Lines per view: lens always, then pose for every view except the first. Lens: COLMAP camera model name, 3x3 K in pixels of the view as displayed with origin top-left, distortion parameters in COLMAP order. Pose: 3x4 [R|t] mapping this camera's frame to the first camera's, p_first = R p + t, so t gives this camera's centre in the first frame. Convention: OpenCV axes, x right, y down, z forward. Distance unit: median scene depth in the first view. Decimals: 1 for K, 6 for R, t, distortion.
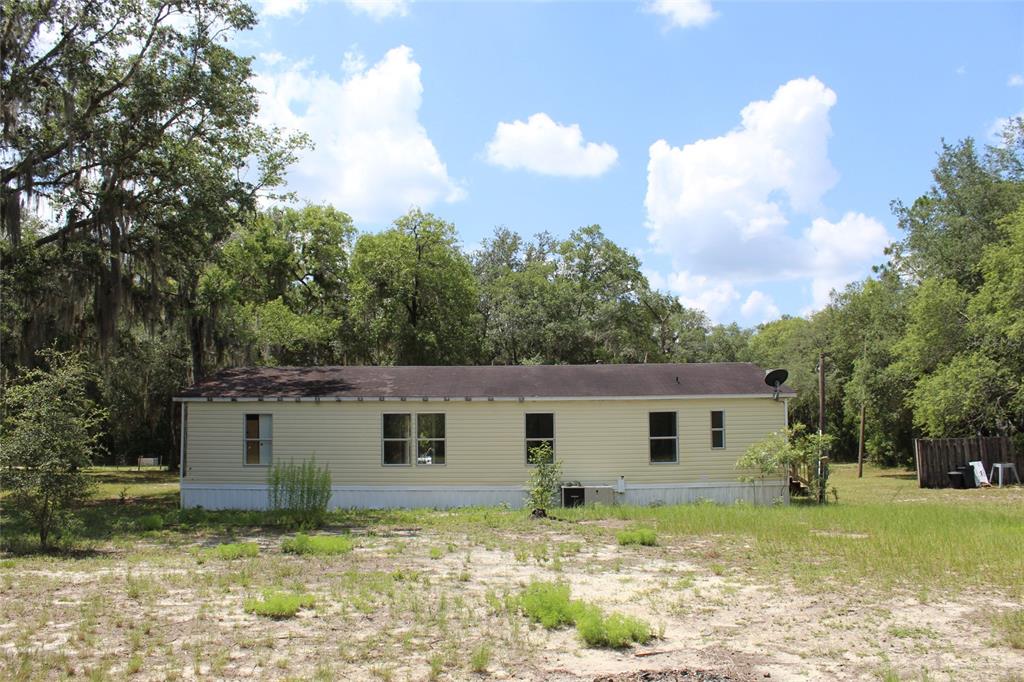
lens RADIAL K [[852.8, 0, 512.5], [0, 852.8, 346.4], [0, 0, 1]] dist [-0.150339, 0.128037]
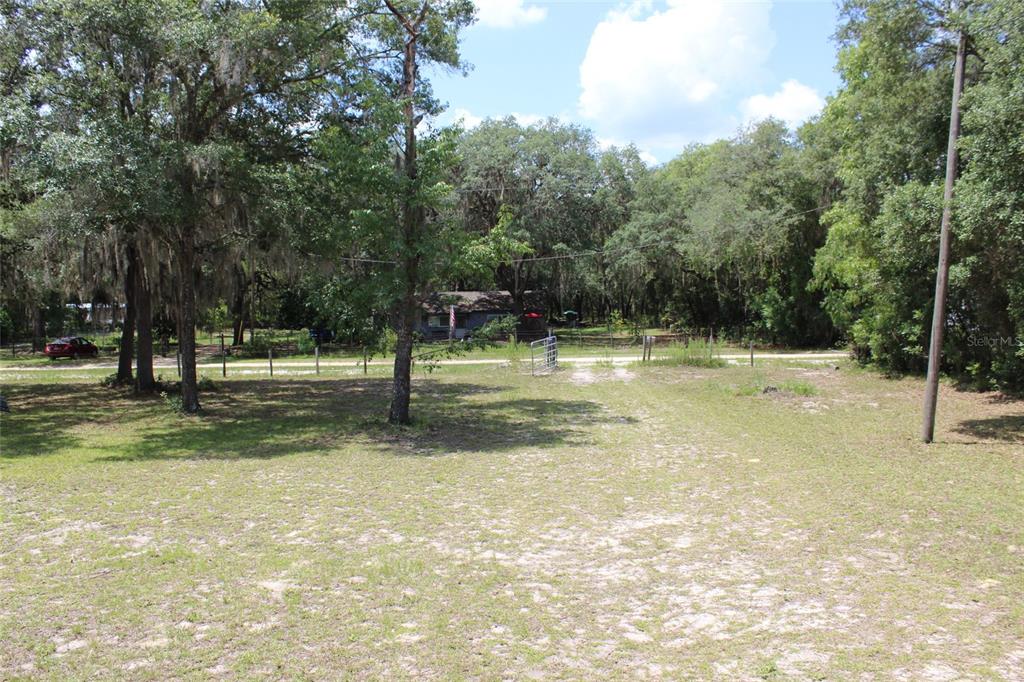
lens RADIAL K [[852.8, 0, 512.0], [0, 852.8, 340.8], [0, 0, 1]] dist [-0.150339, 0.128037]
pose [[0.994926, -0.011948, 0.099897, 0.112945], [-0.003118, 0.988784, 0.149318, 0.034090], [-0.100561, -0.148872, 0.983730, 0.367217]]
